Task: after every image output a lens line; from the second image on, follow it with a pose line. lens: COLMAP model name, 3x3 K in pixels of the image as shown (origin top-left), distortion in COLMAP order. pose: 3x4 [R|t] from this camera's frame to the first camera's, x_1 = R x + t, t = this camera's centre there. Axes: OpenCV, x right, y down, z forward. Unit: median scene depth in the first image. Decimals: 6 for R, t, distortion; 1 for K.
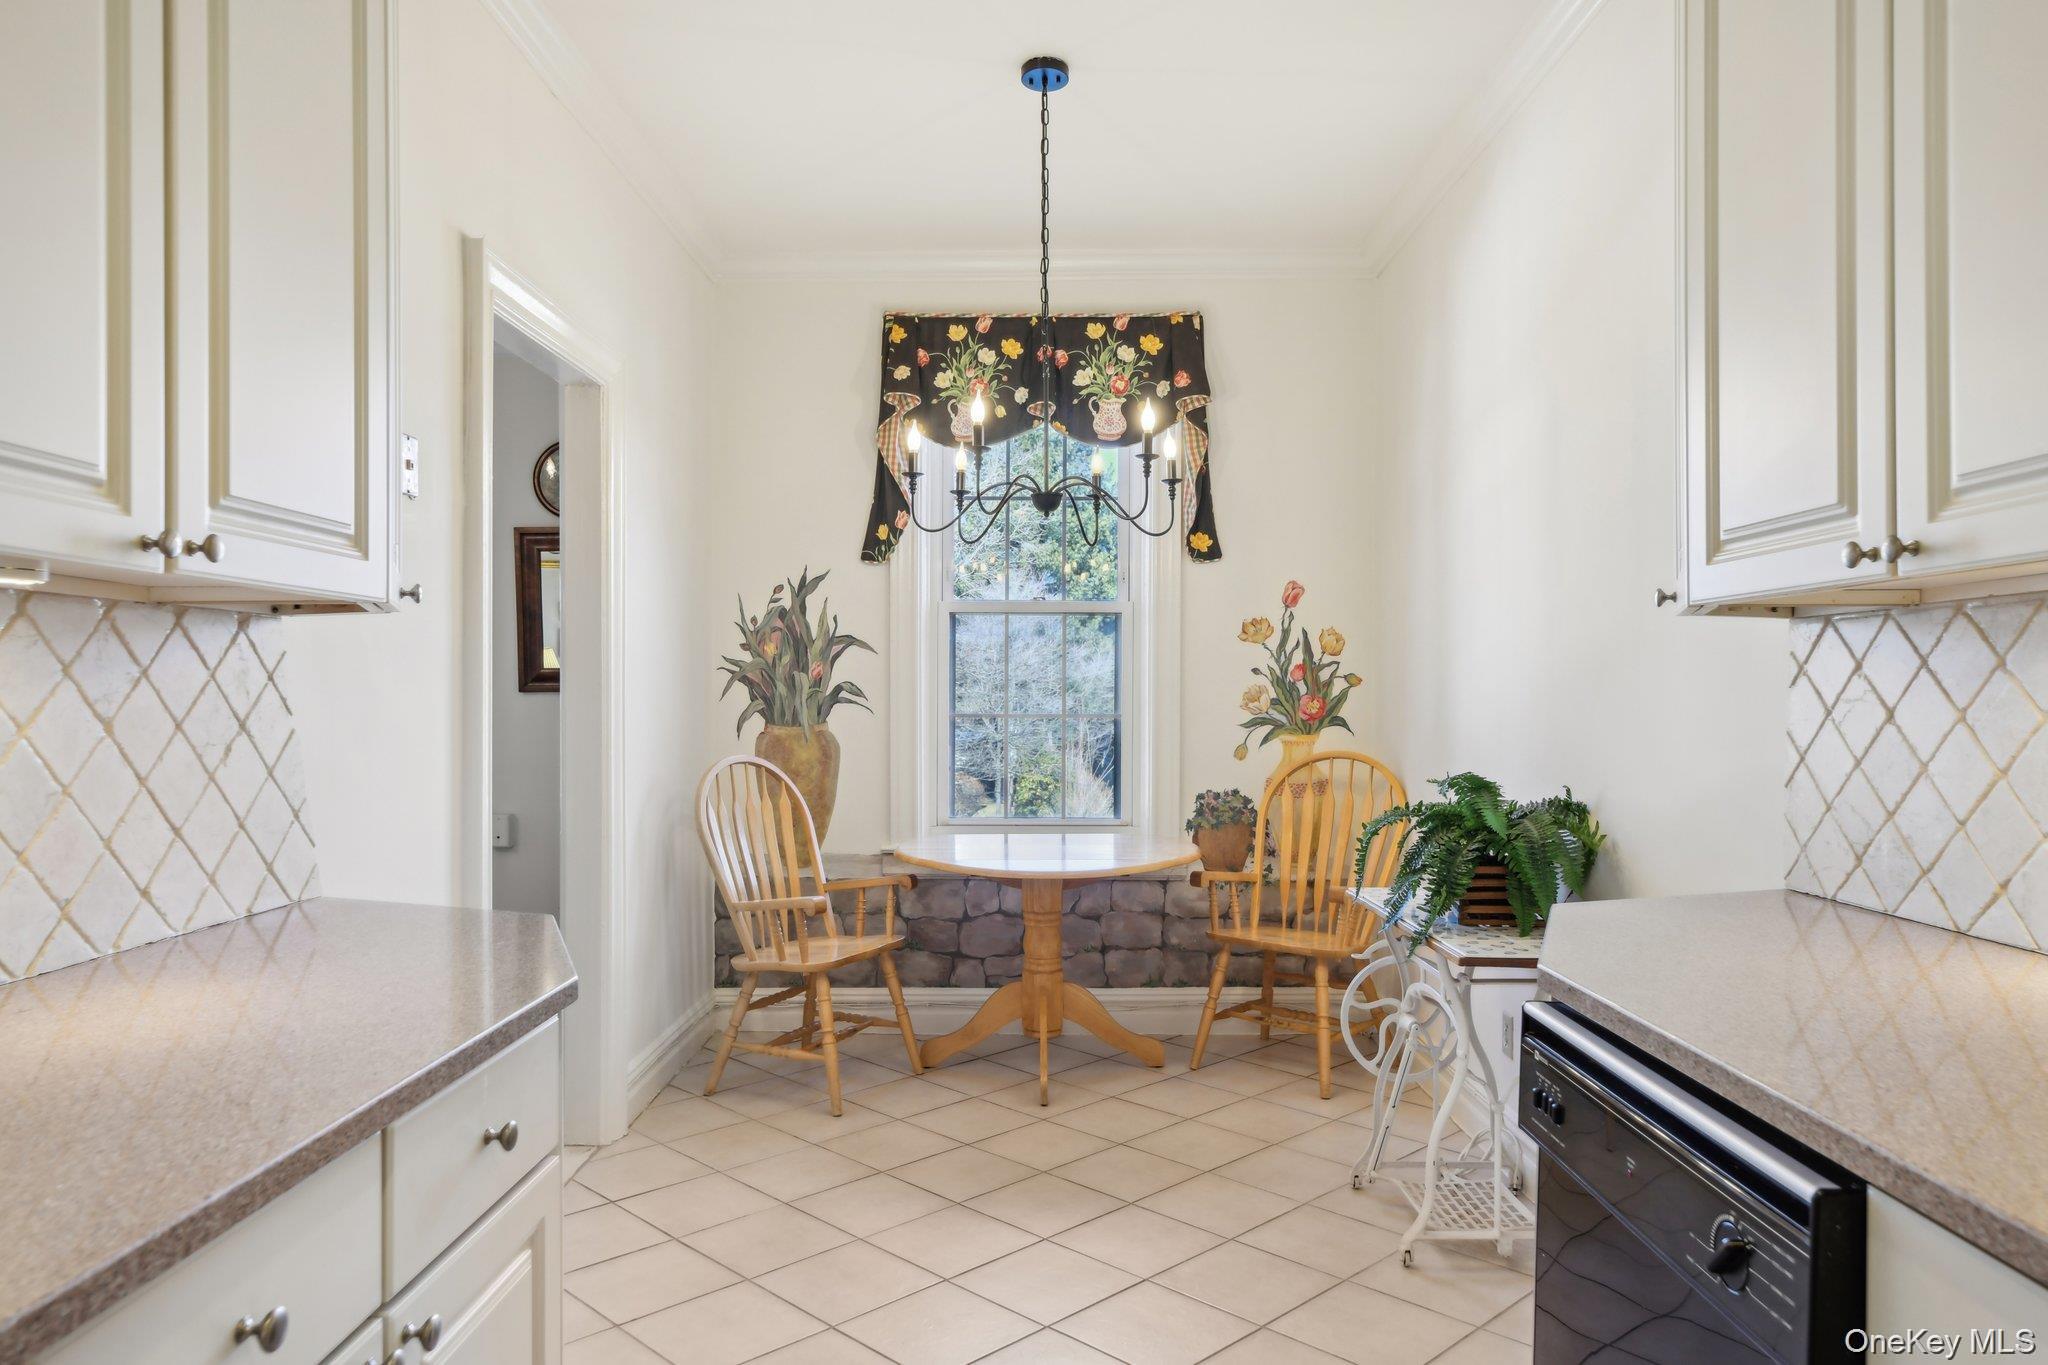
lens RADIAL K [[1416.3, 0, 1025.0], [0, 1416.3, 684.3], [0, 0, 1]] dist [0.001000, -0.002148]
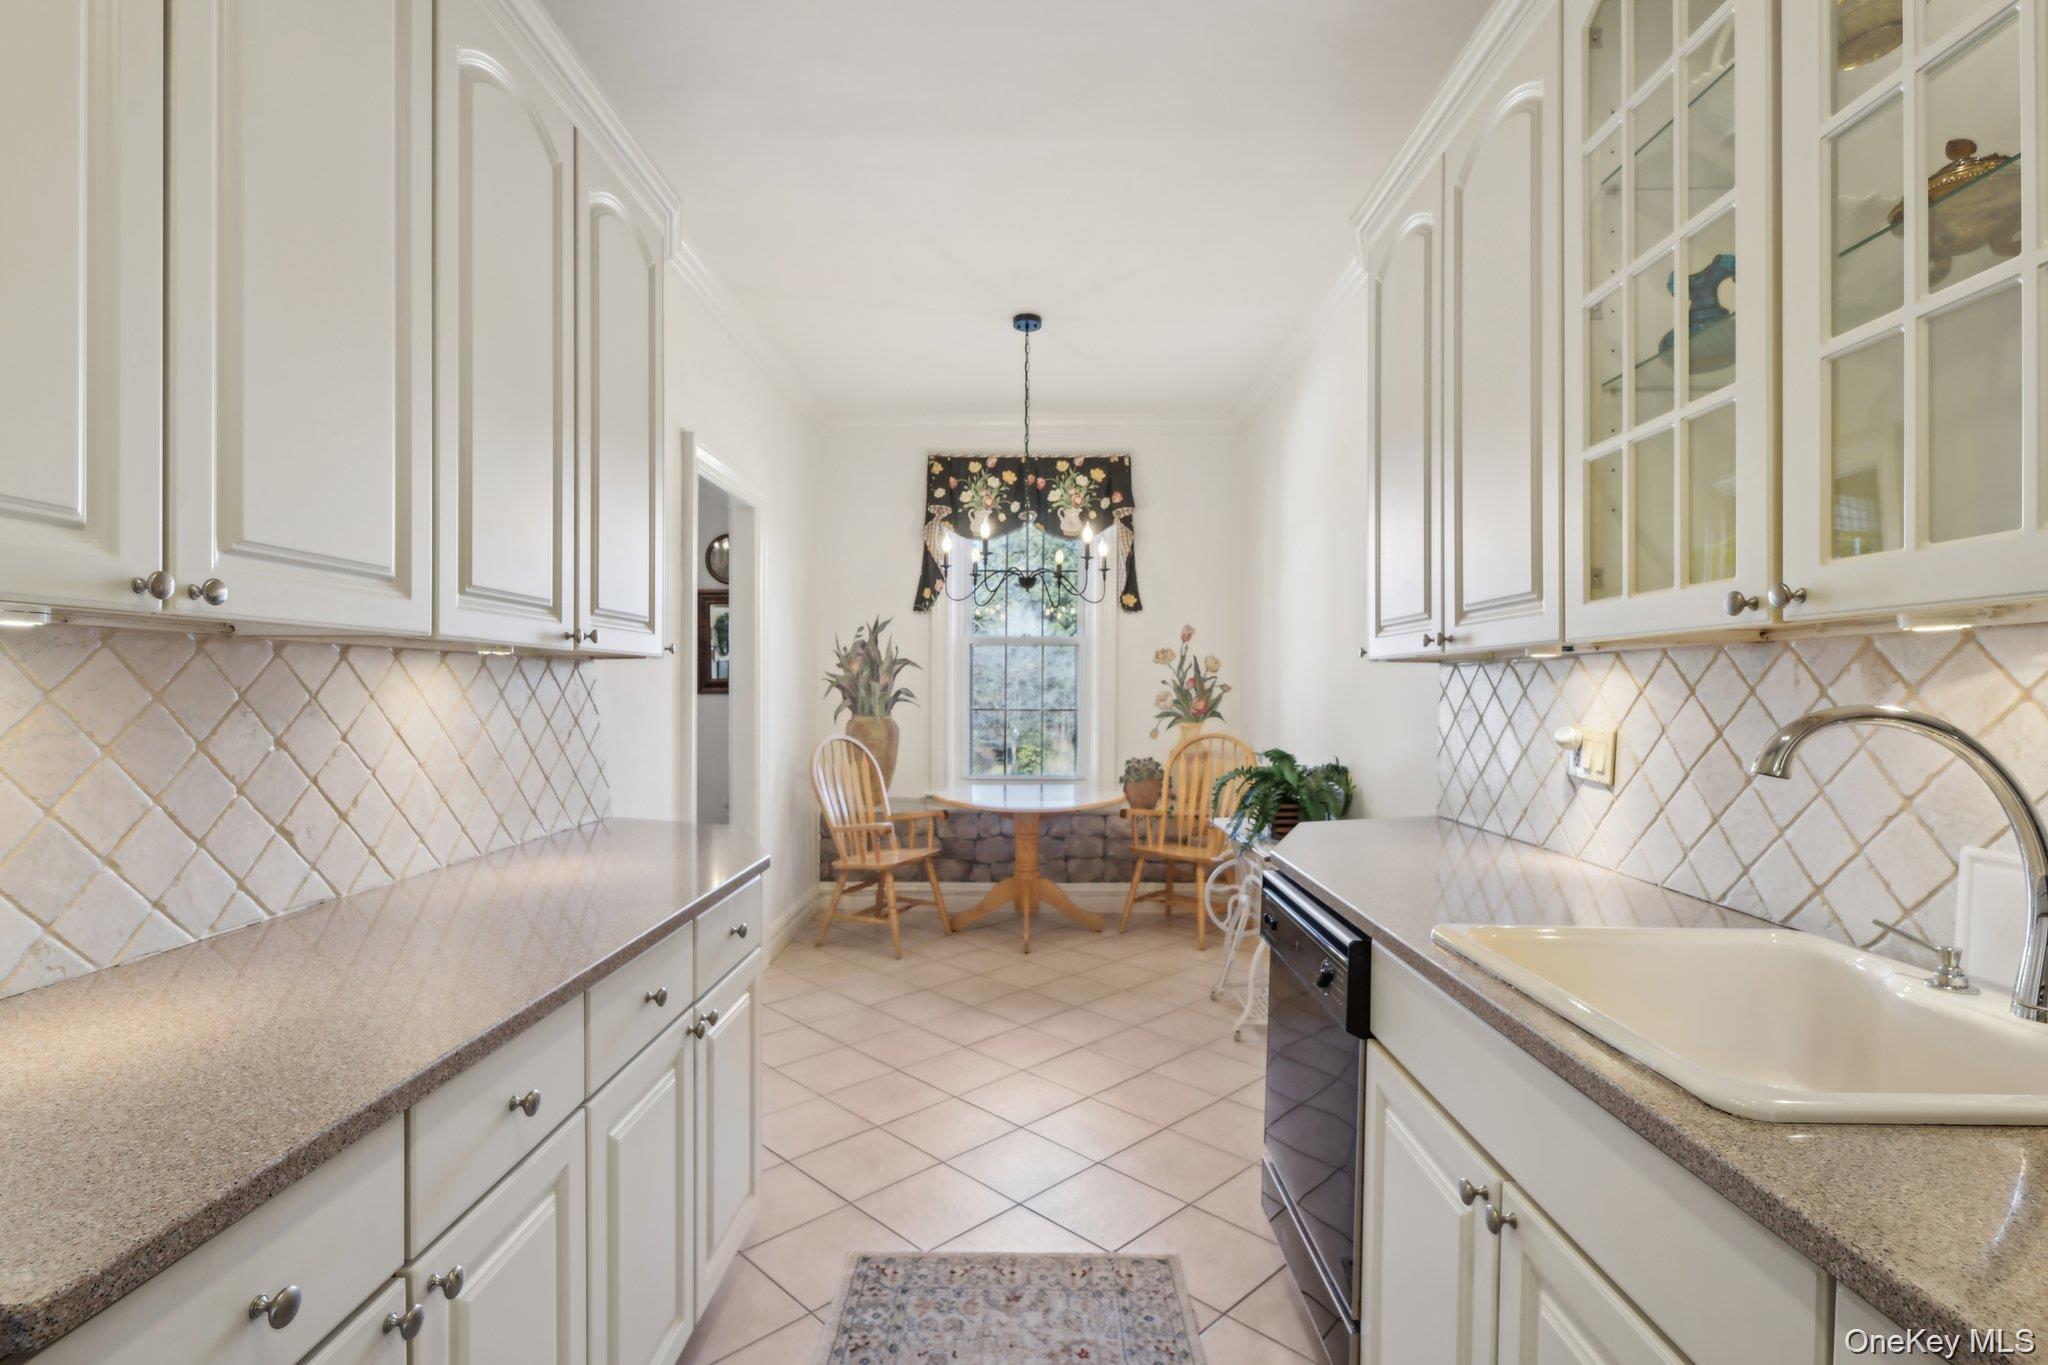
lens RADIAL K [[1002.2, 0, 1023.1], [0, 1002.2, 691.1], [0, 0, 1]] dist [-0.000283, 0.000077]
pose [[0.999990, 0.003901, -0.002075, 0.010857], [-0.003880, 0.999947, 0.009586, -0.011516], [0.002112, -0.009578, 0.999952, -0.136699]]
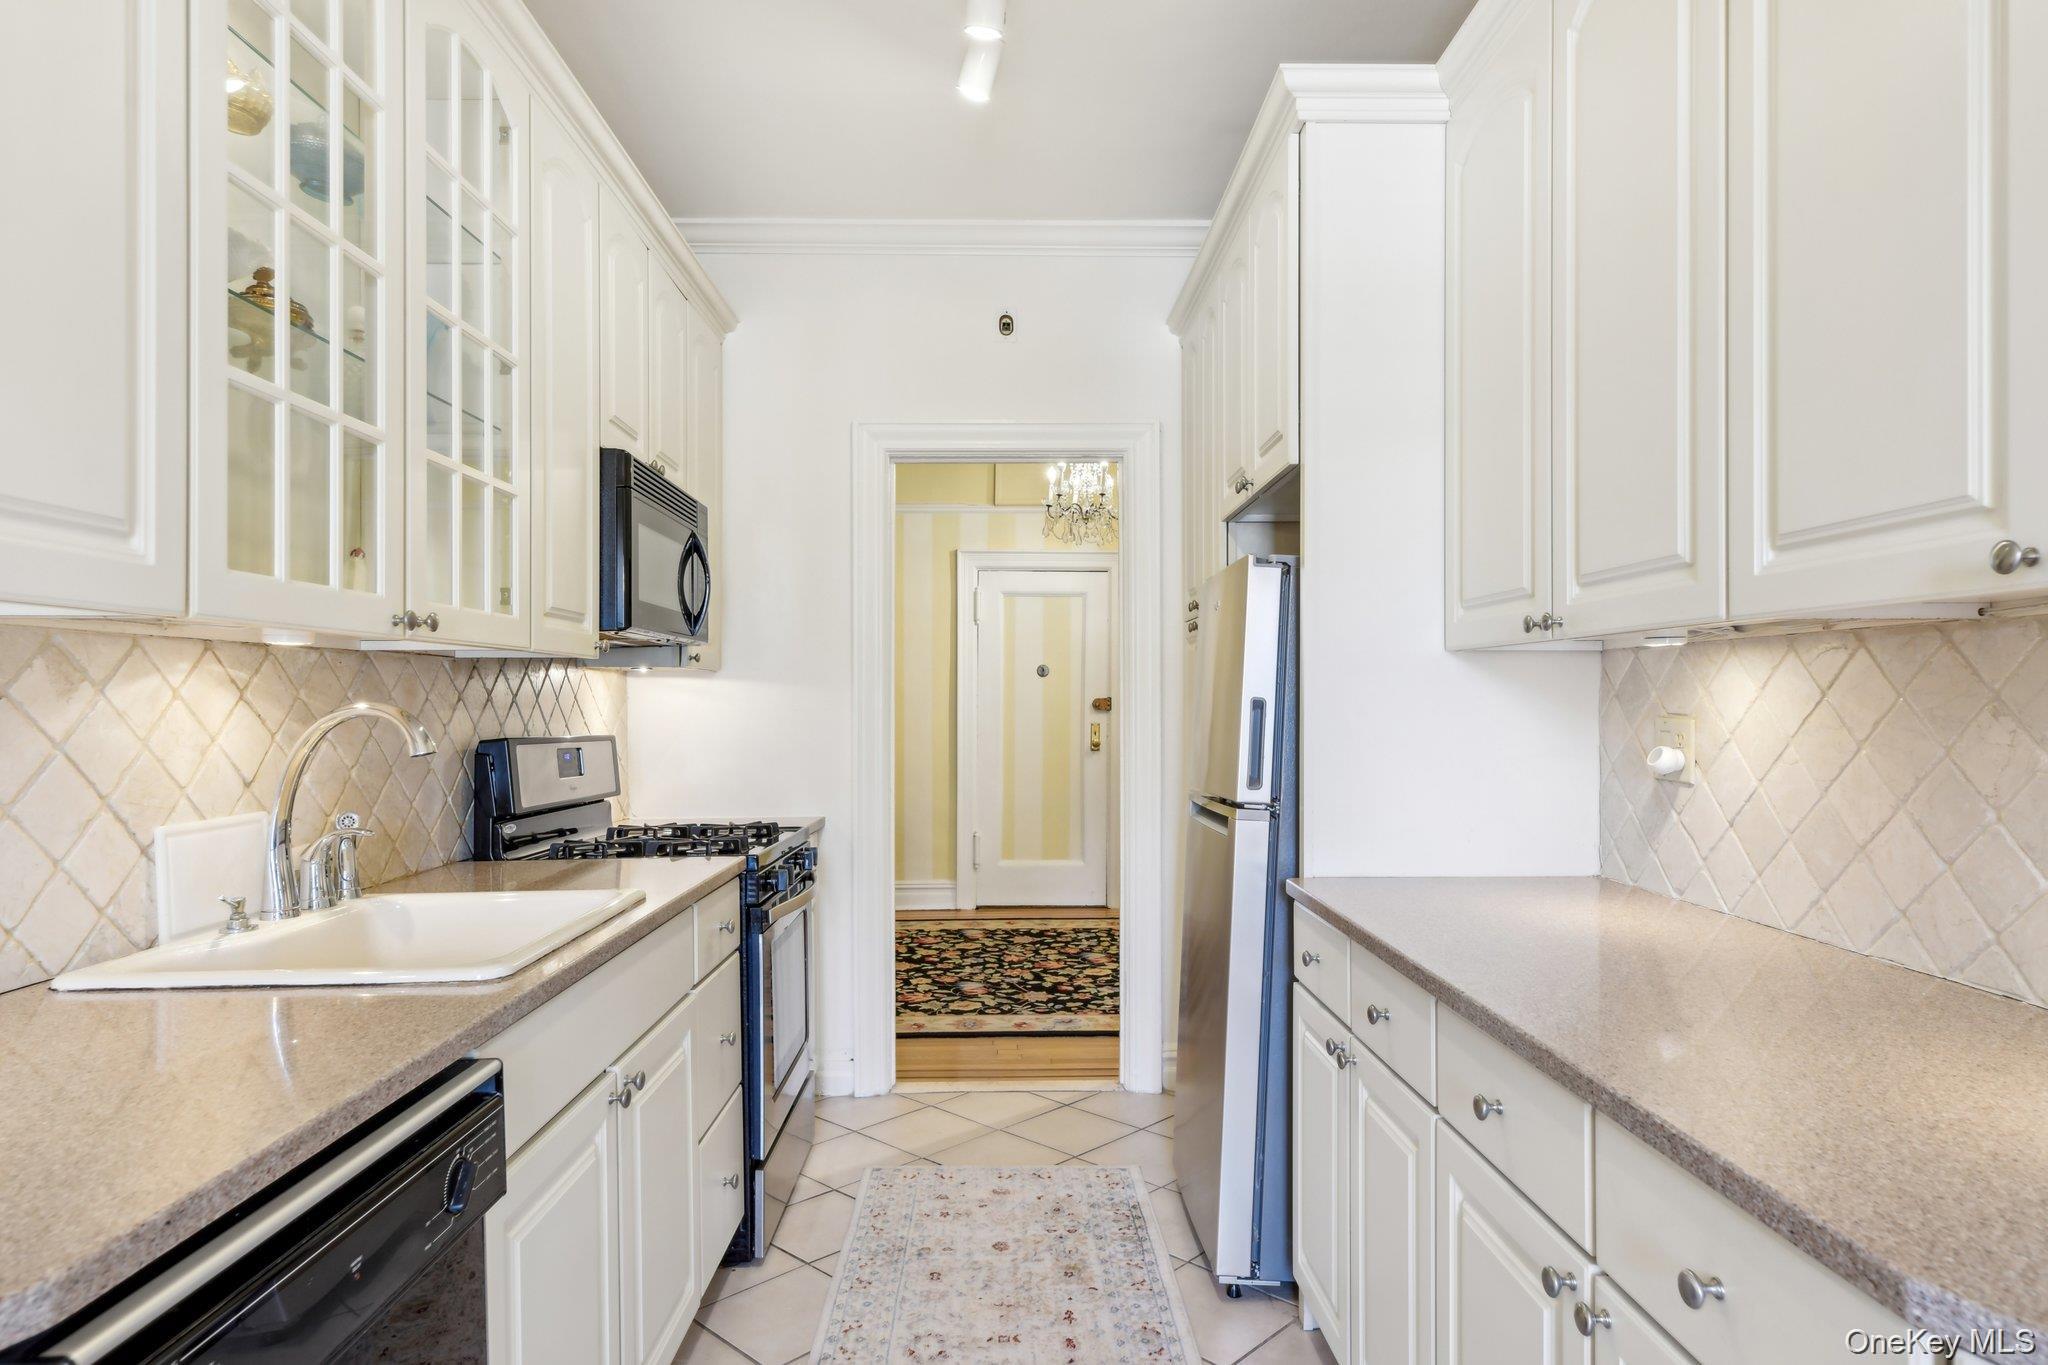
lens RADIAL K [[1180.9, 0, 1024.0], [0, 1180.9, 692.5], [0, 0, 1]] dist [0.000195, 0.000015]
pose [[-0.999423, 0.004746, -0.033641, 0.011362], [0.005098, 0.999933, -0.010407, -0.000196], [0.033589, -0.010572, -0.999380, 0.876432]]
